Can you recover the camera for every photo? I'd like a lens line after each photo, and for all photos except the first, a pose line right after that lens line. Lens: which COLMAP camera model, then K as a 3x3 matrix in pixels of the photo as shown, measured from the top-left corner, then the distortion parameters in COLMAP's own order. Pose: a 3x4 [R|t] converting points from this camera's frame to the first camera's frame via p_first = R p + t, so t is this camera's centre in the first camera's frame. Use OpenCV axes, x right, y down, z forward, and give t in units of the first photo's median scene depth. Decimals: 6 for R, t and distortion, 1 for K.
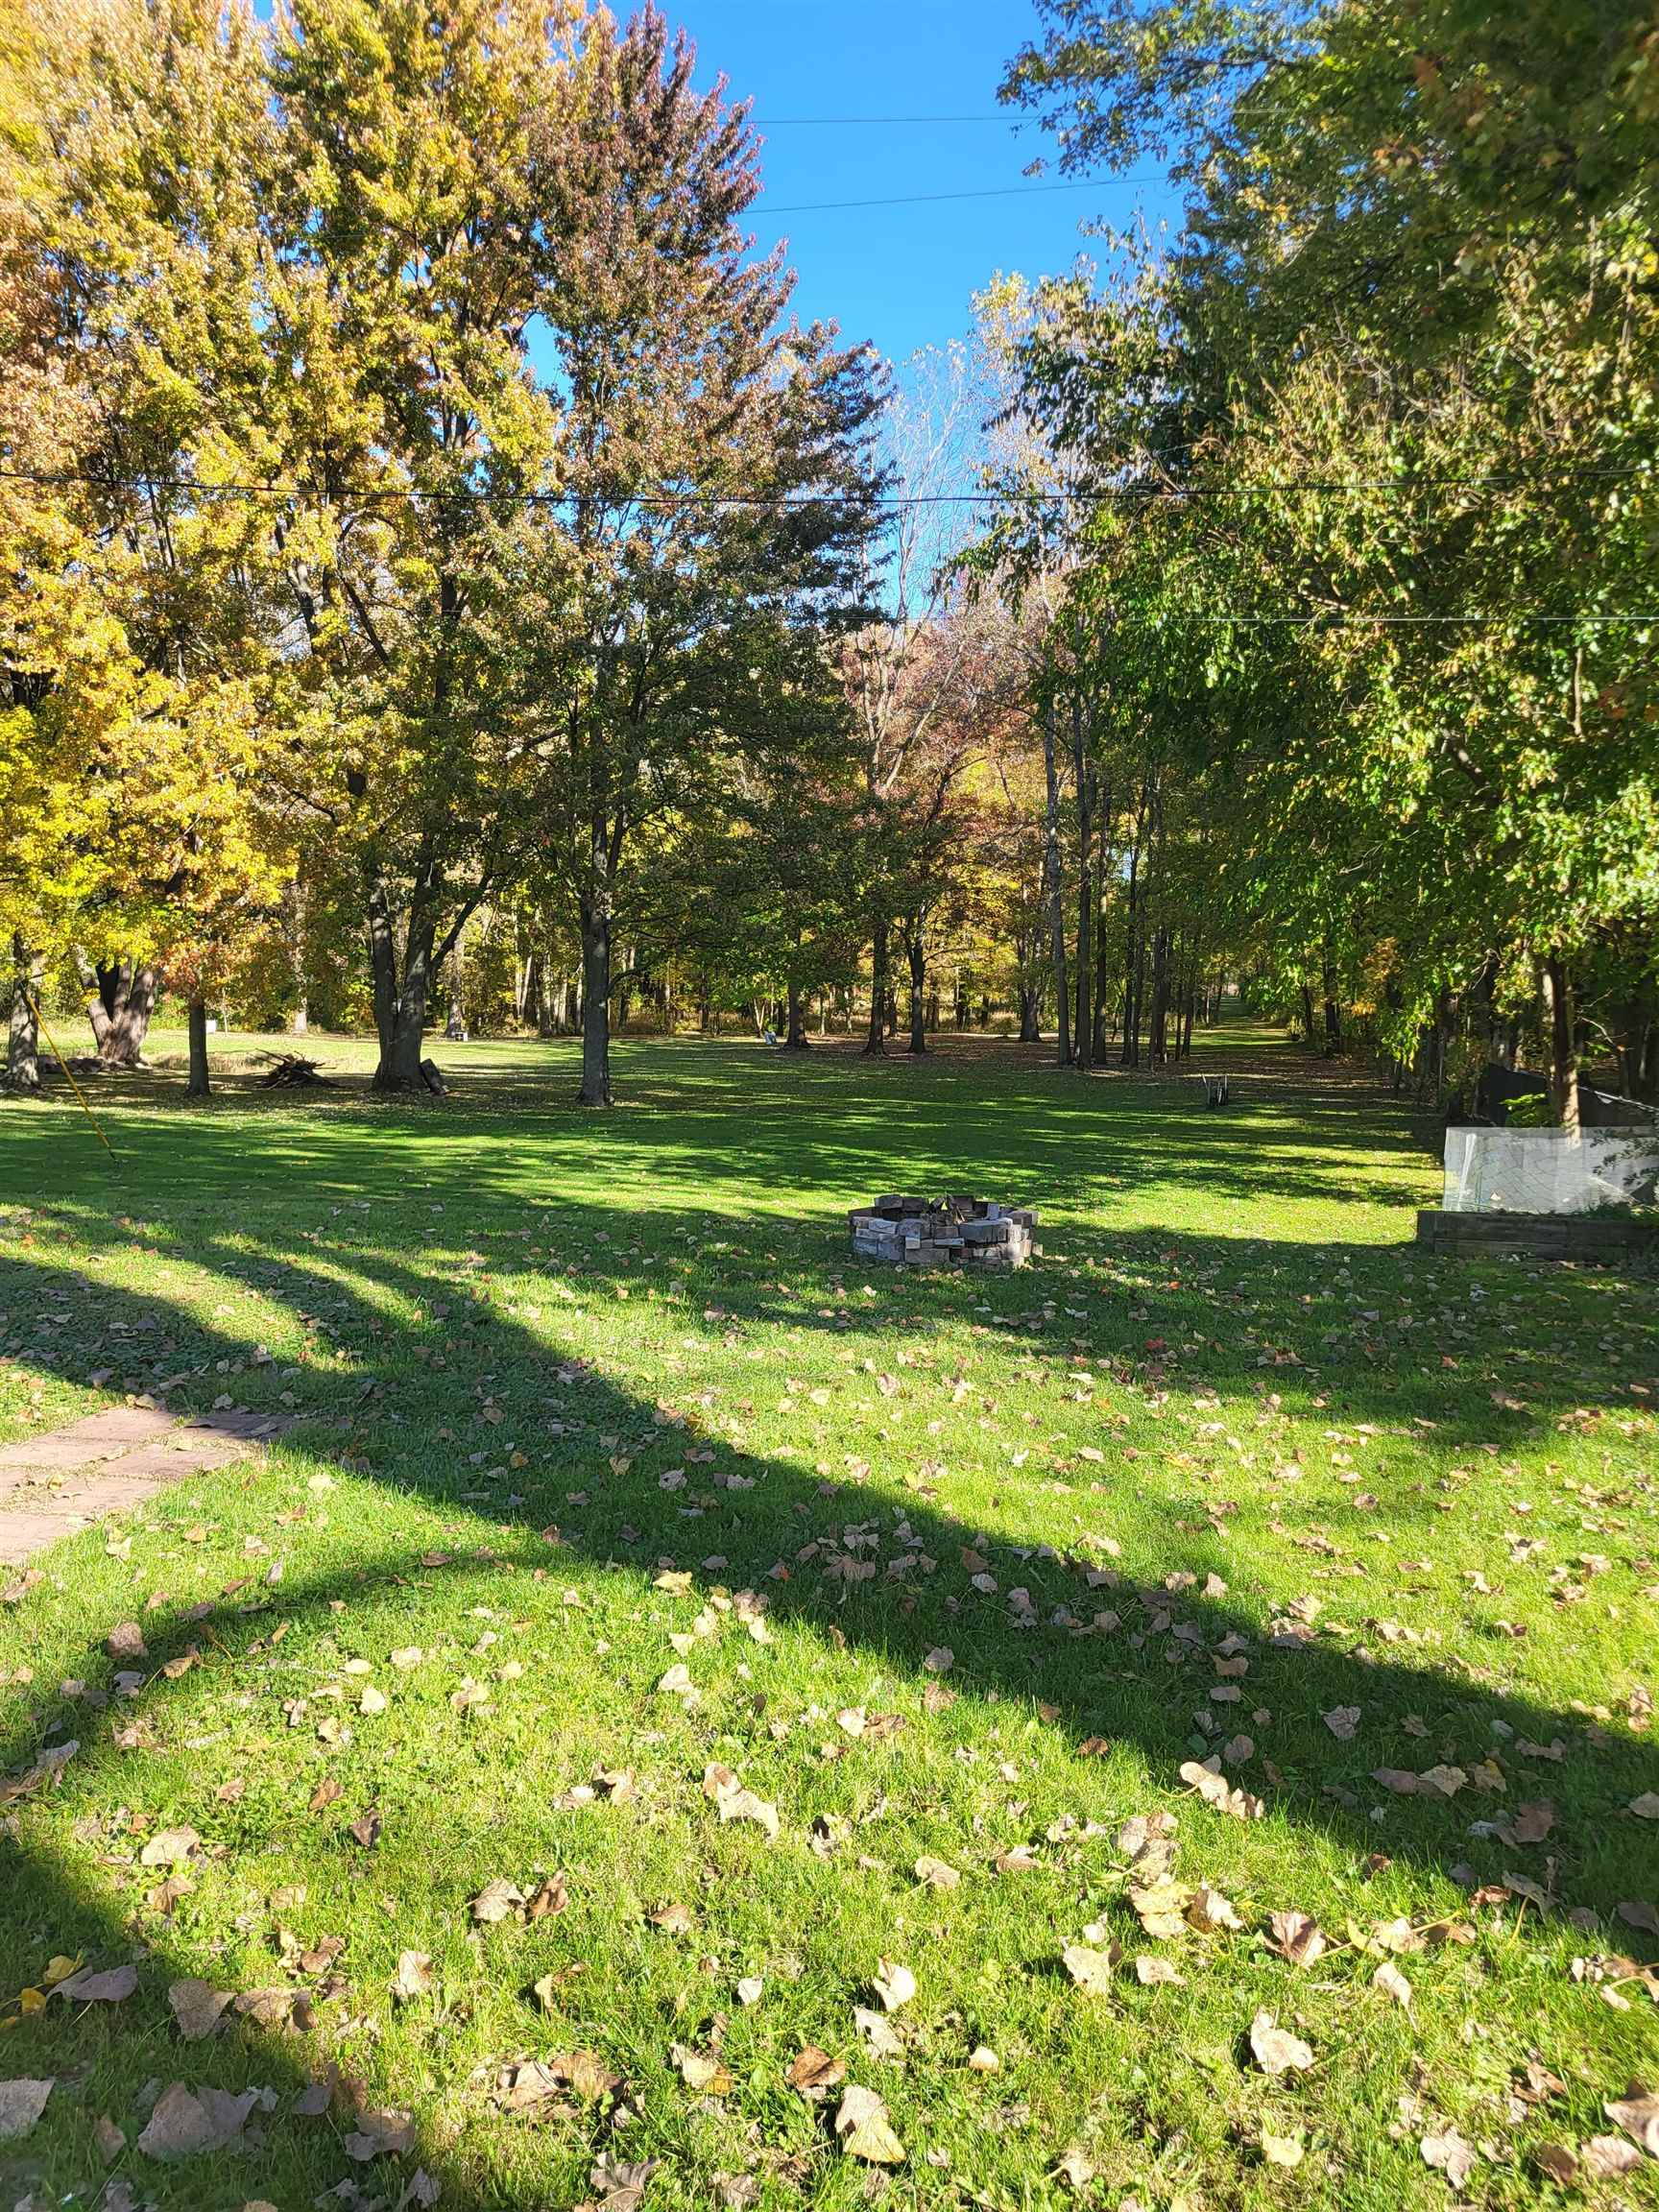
lens RADIAL K [[1697.8, 0, 830.6], [0, 1697.8, 1116.2], [0, 0, 1]] dist [0.059388, -0.038433]
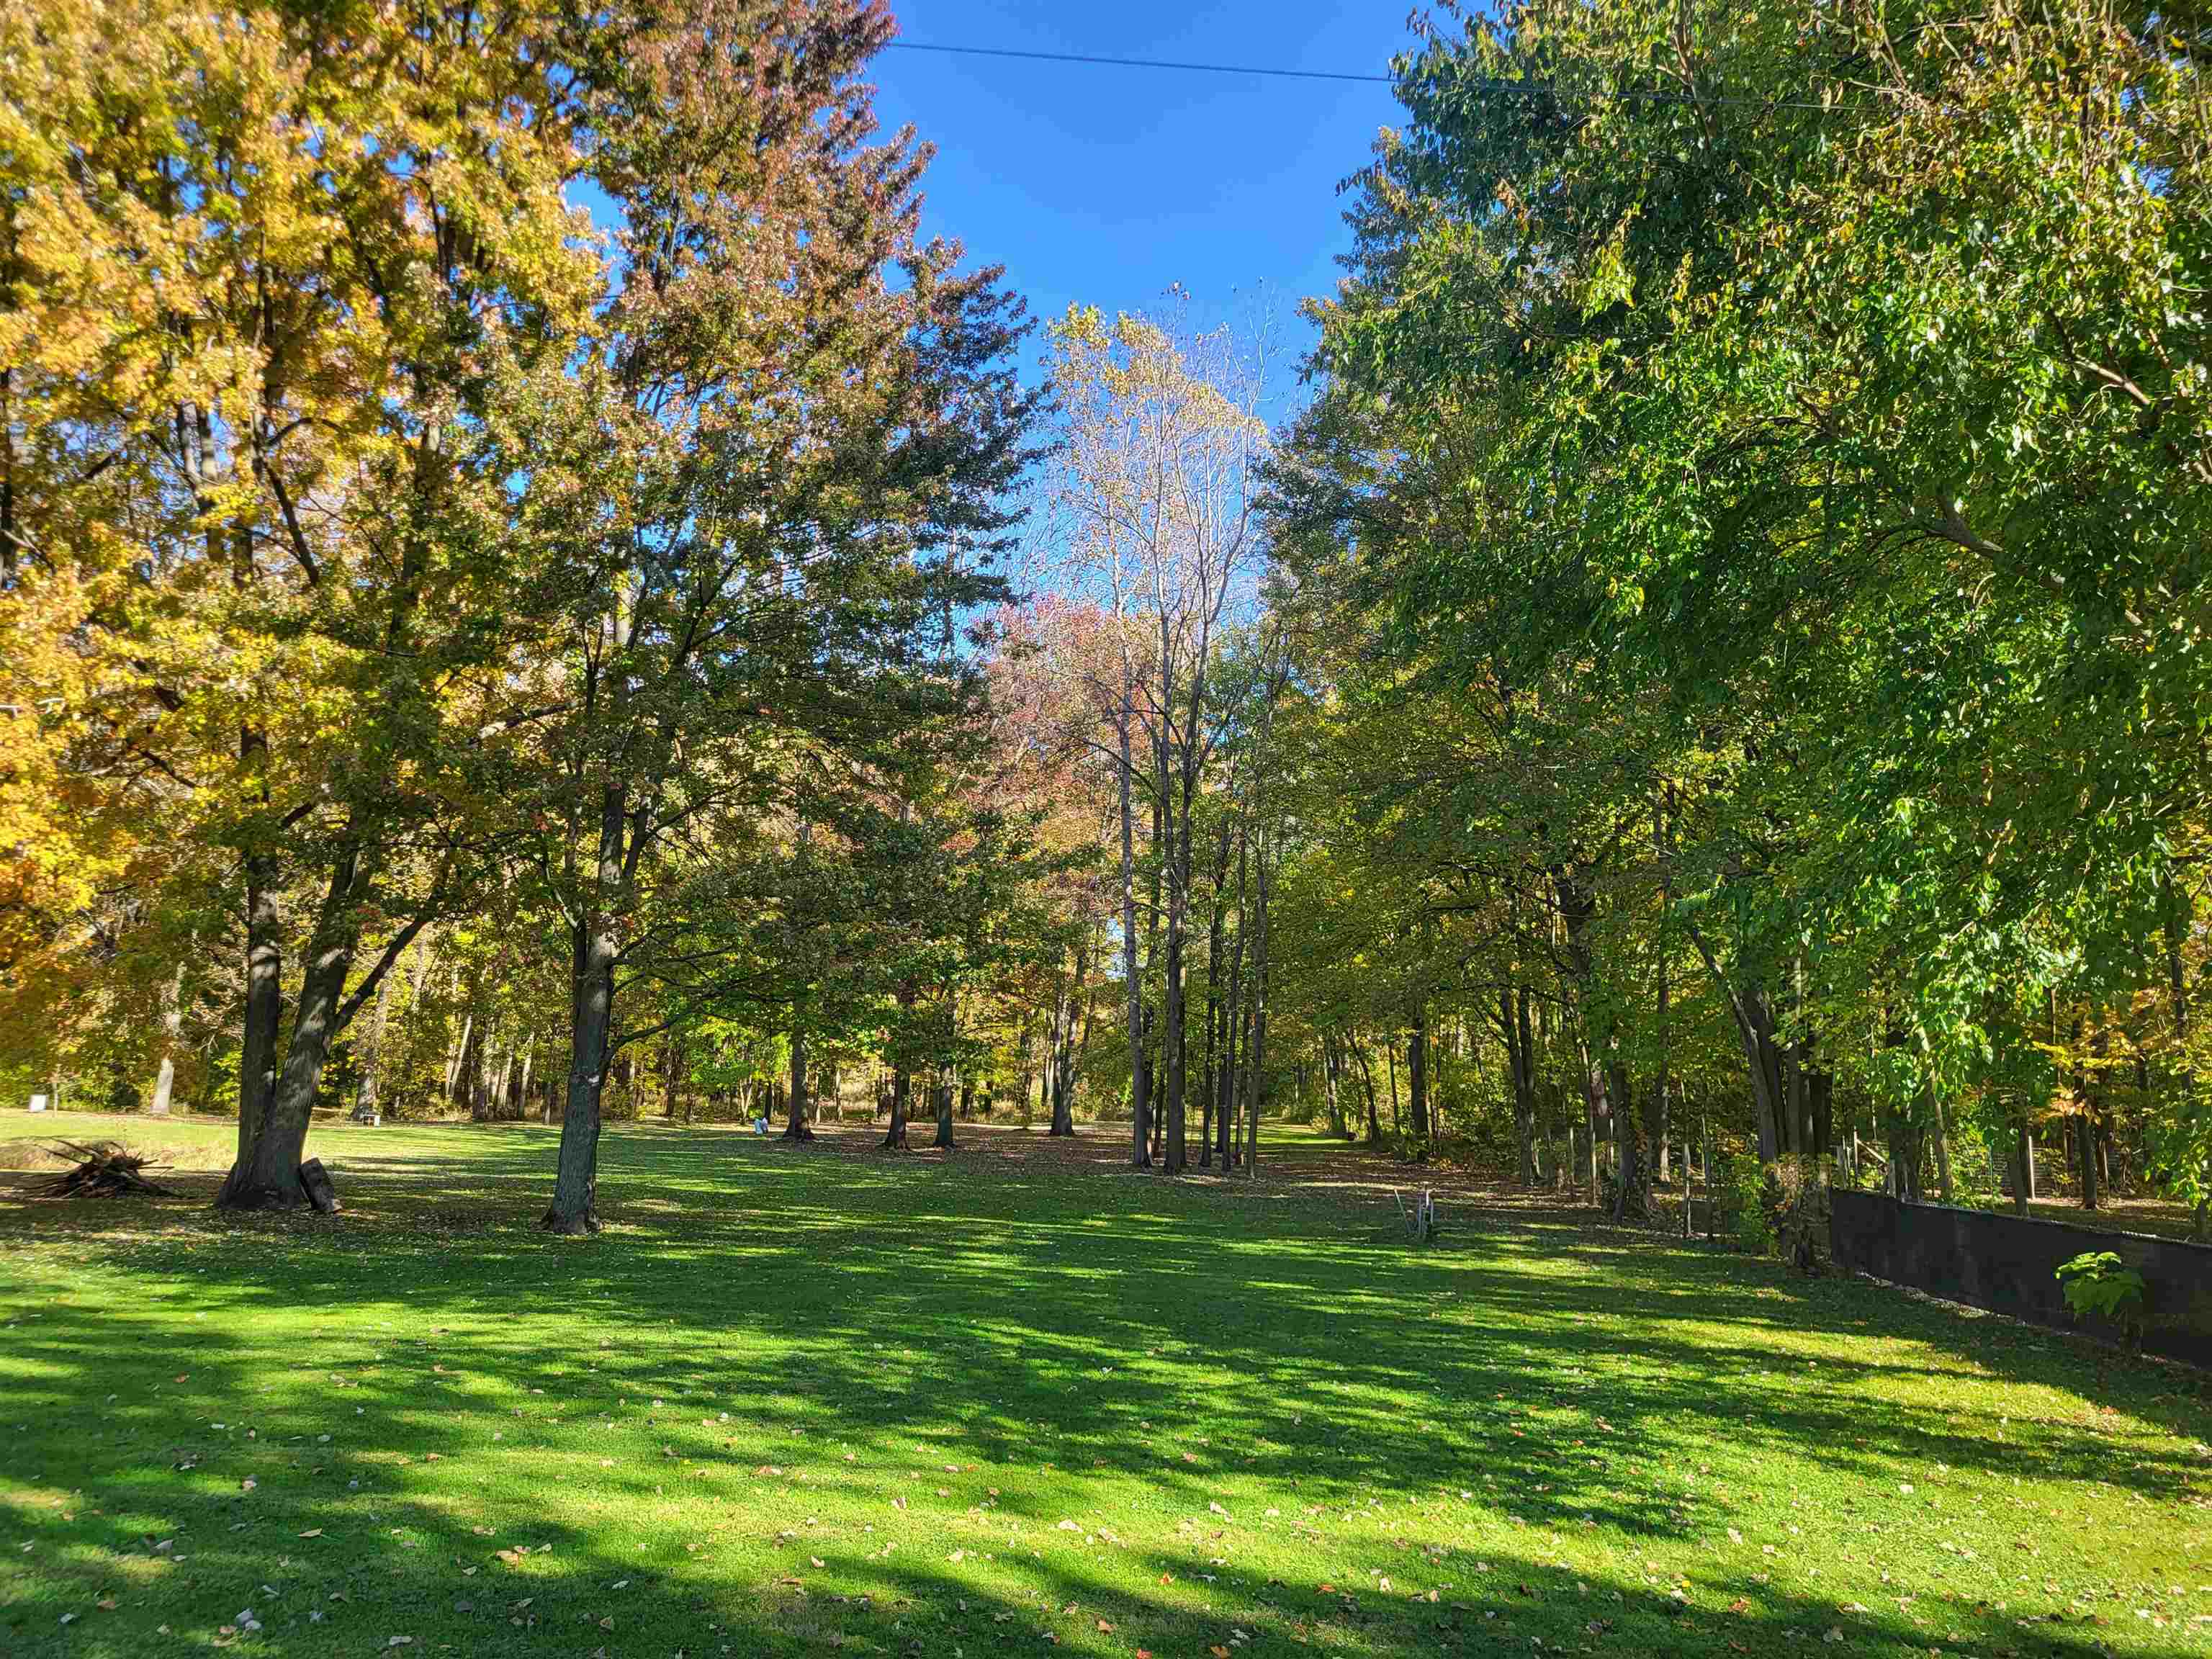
lens RADIAL K [[1697.8, 0, 1113.1], [0, 1697.8, 817.0], [0, 0, 1]] dist [0.059388, -0.038433]
pose [[0.982033, 0.051334, 0.181591, -0.057972], [-0.009374, 0.974371, -0.224751, -0.015472], [-0.188474, 0.219011, 0.957346, 0.266680]]
